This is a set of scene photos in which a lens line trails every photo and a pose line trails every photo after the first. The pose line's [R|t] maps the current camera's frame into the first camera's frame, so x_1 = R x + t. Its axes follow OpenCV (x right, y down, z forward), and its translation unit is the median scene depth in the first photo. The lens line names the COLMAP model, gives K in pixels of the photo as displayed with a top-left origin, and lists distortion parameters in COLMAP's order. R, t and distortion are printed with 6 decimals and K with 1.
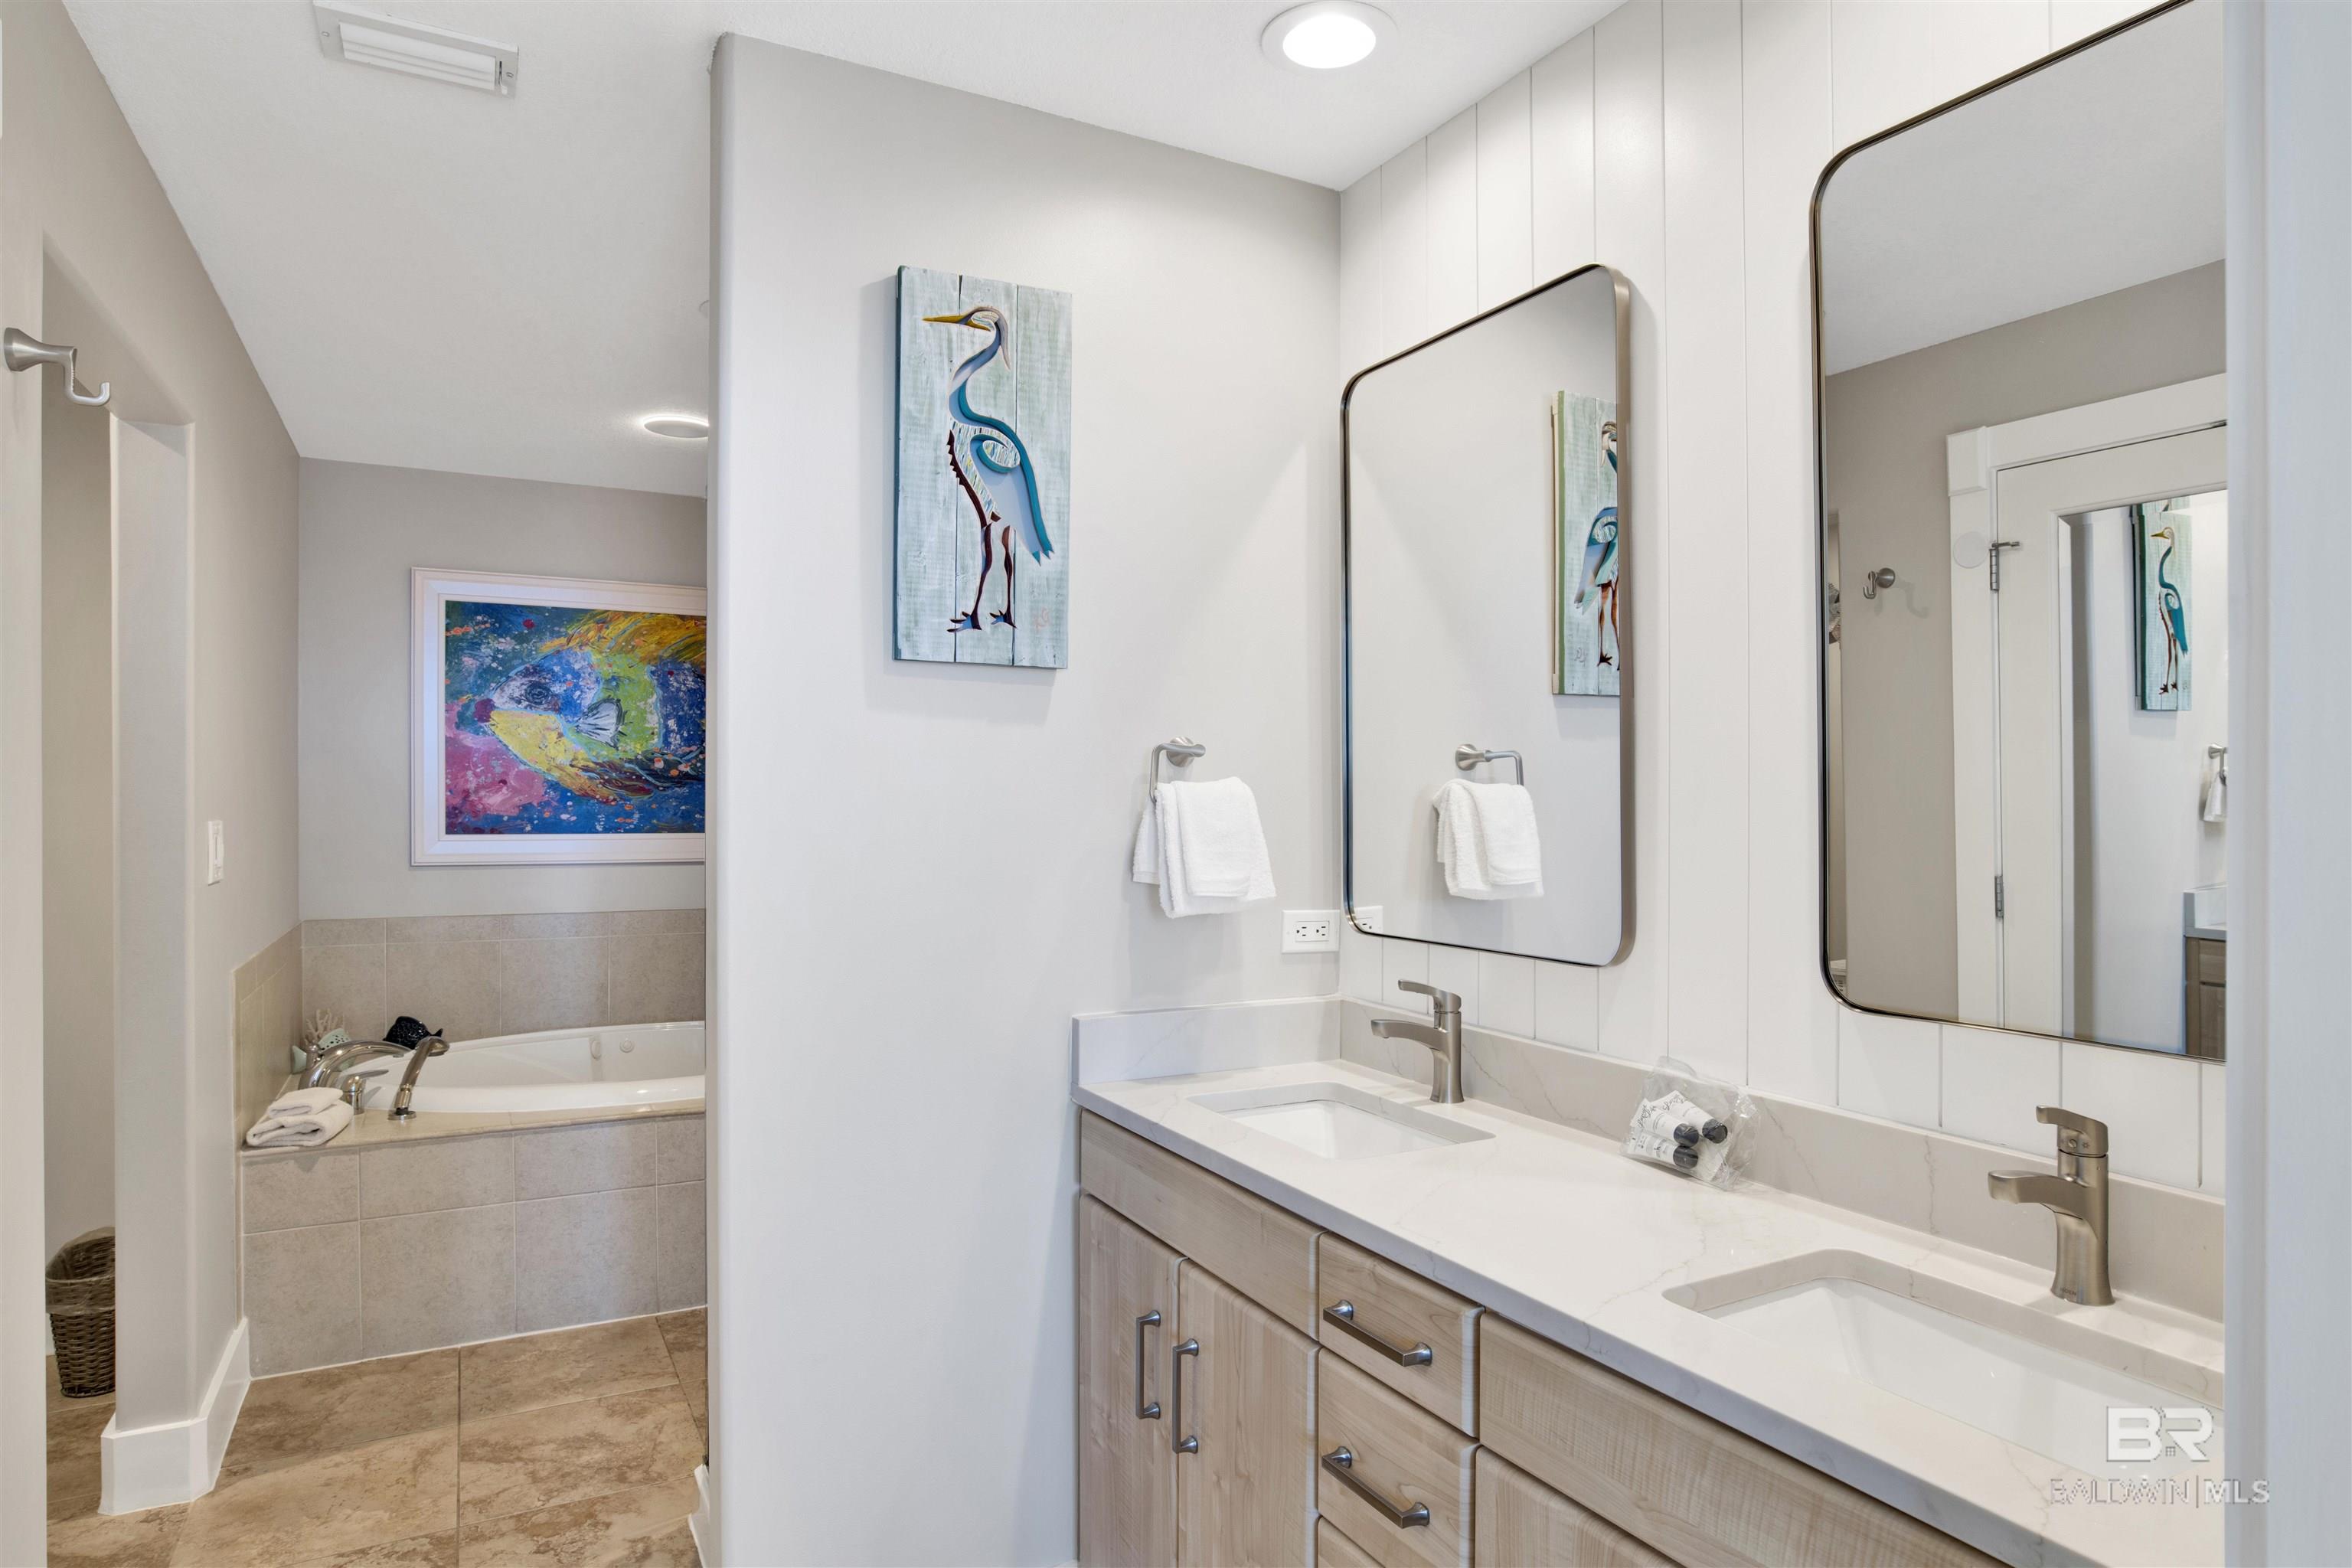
lens RADIAL K [[1311.3, 0, 1169.5], [0, 1311.3, 790.1], [0, 0, 1]] dist [-0.045128, 0.002088]
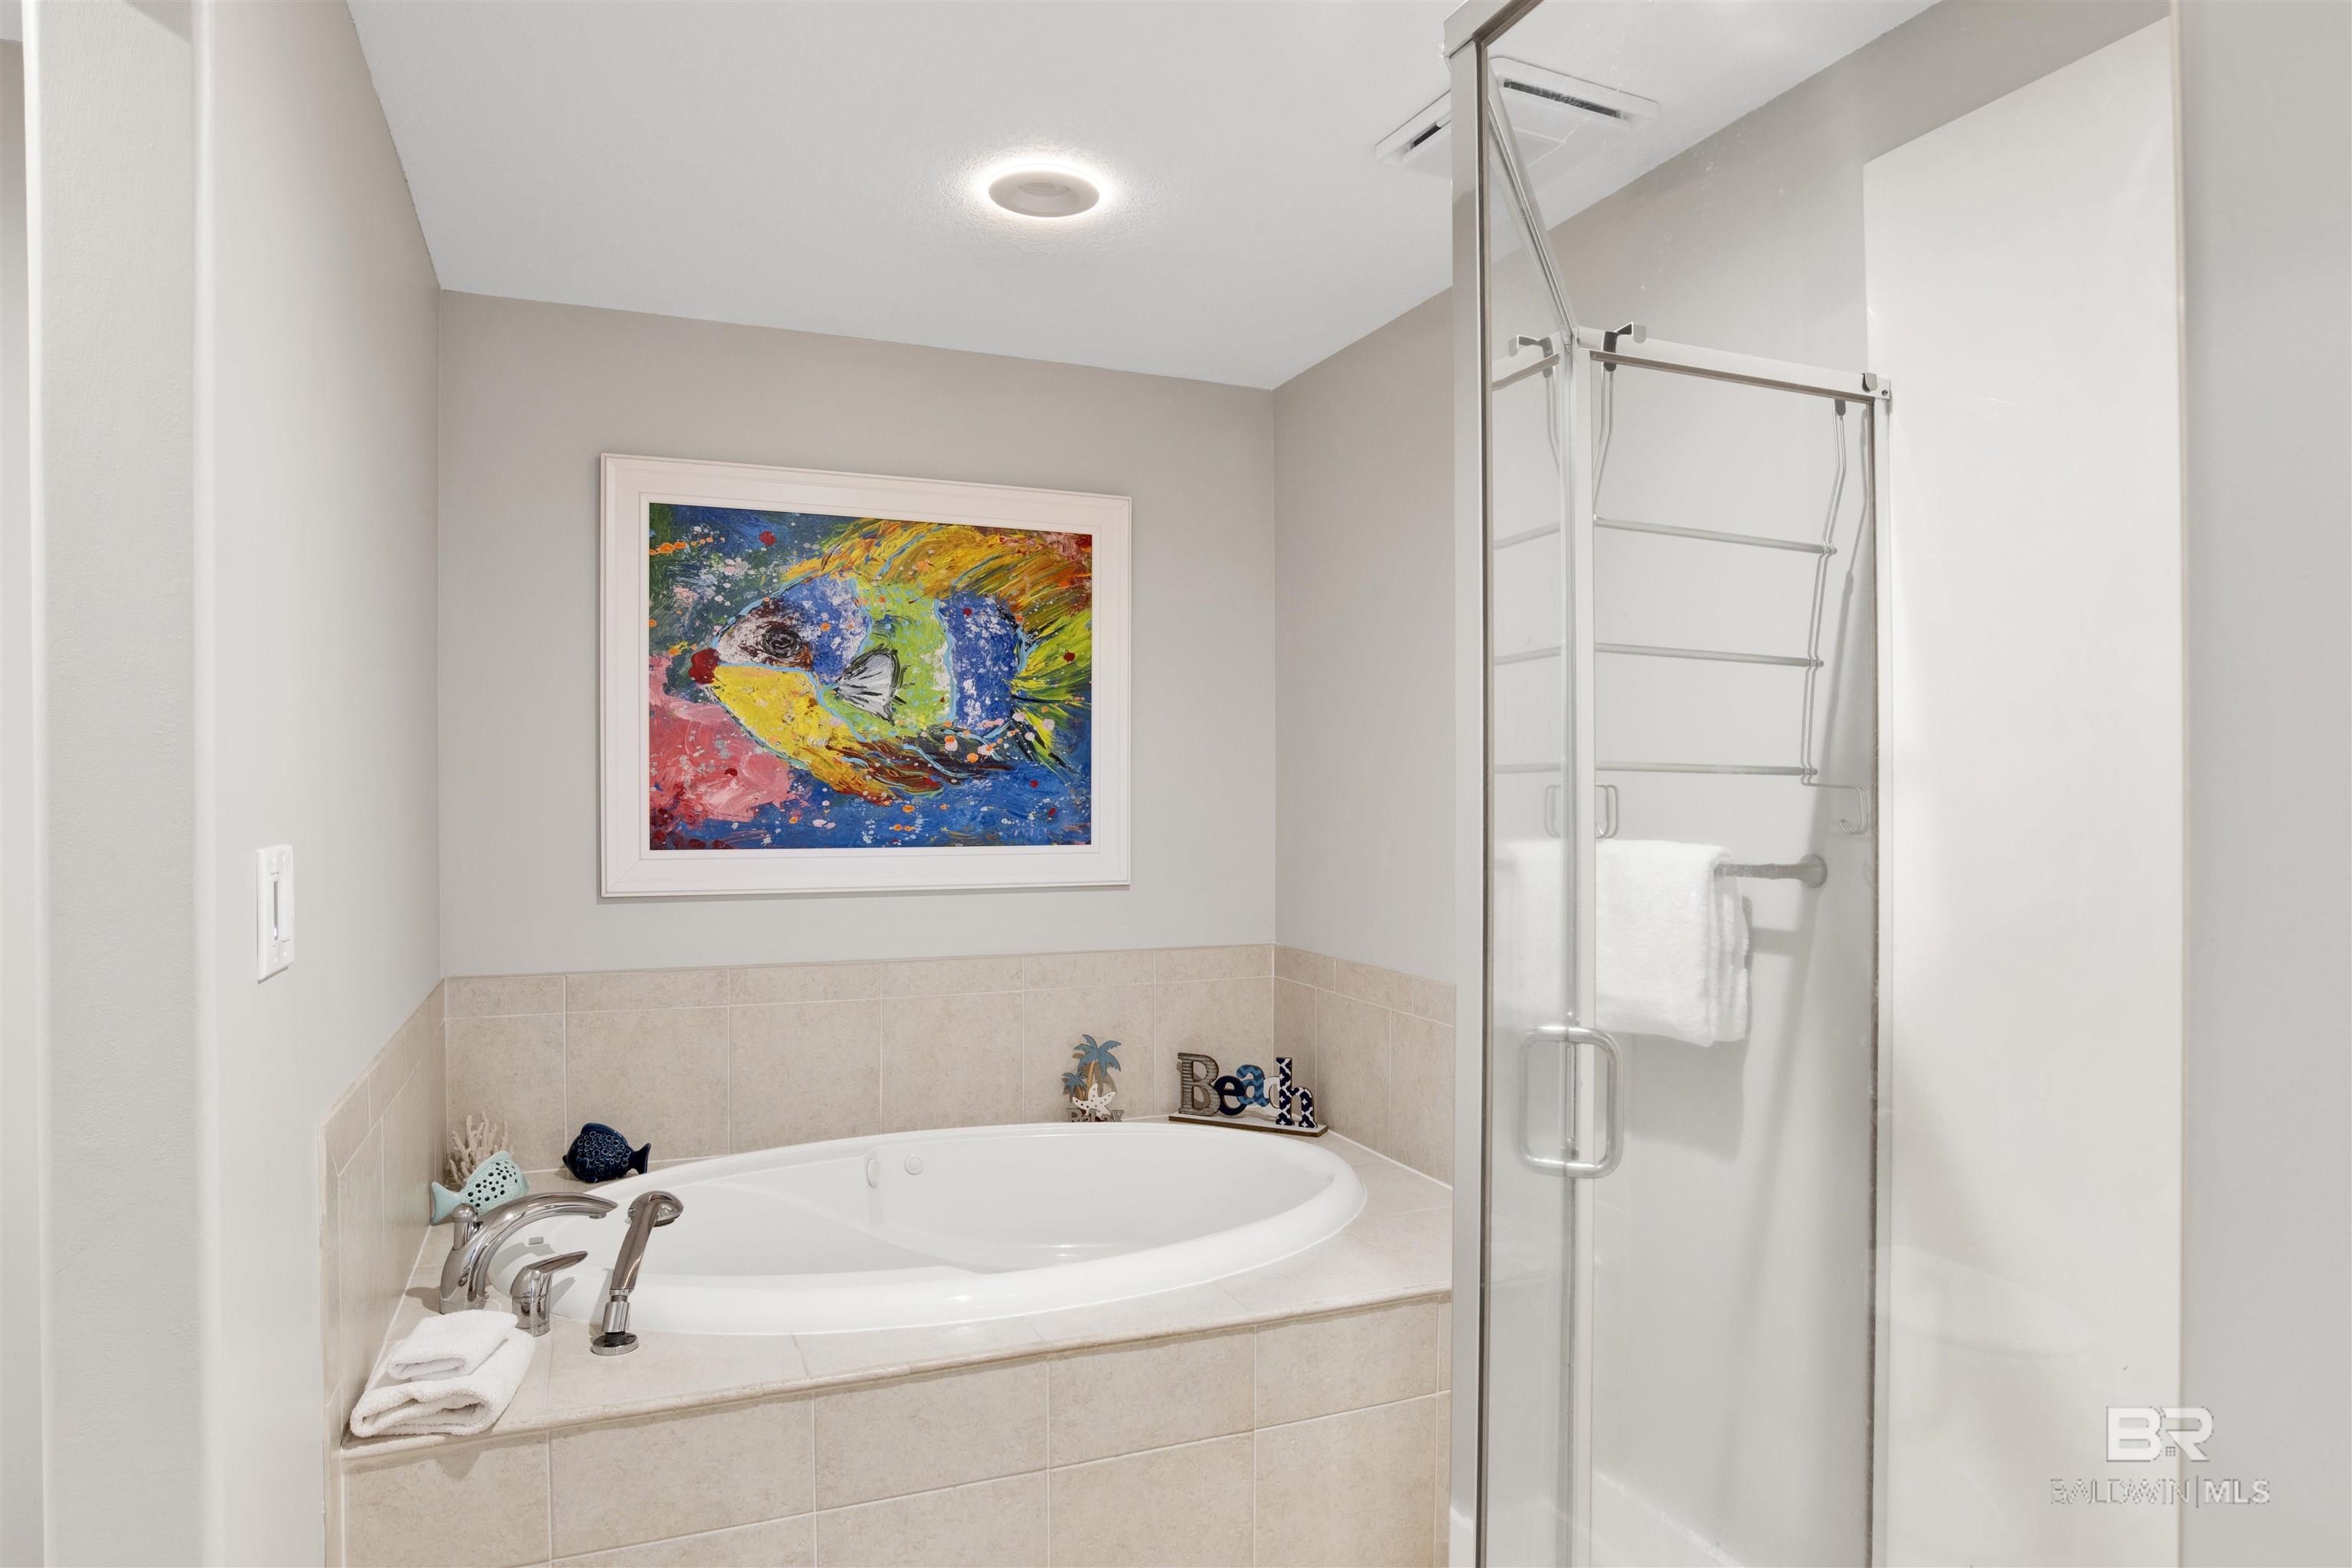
lens RADIAL K [[1331.1, 0, 1181.7], [0, 1331.1, 784.8], [0, 0, 1]] dist [-0.039107, 0.002610]
pose [[0.996663, -0.003468, -0.081548, -0.224063], [0.003438, 0.999994, -0.000510, 0.001563], [0.081549, 0.000228, 0.996669, 0.330312]]
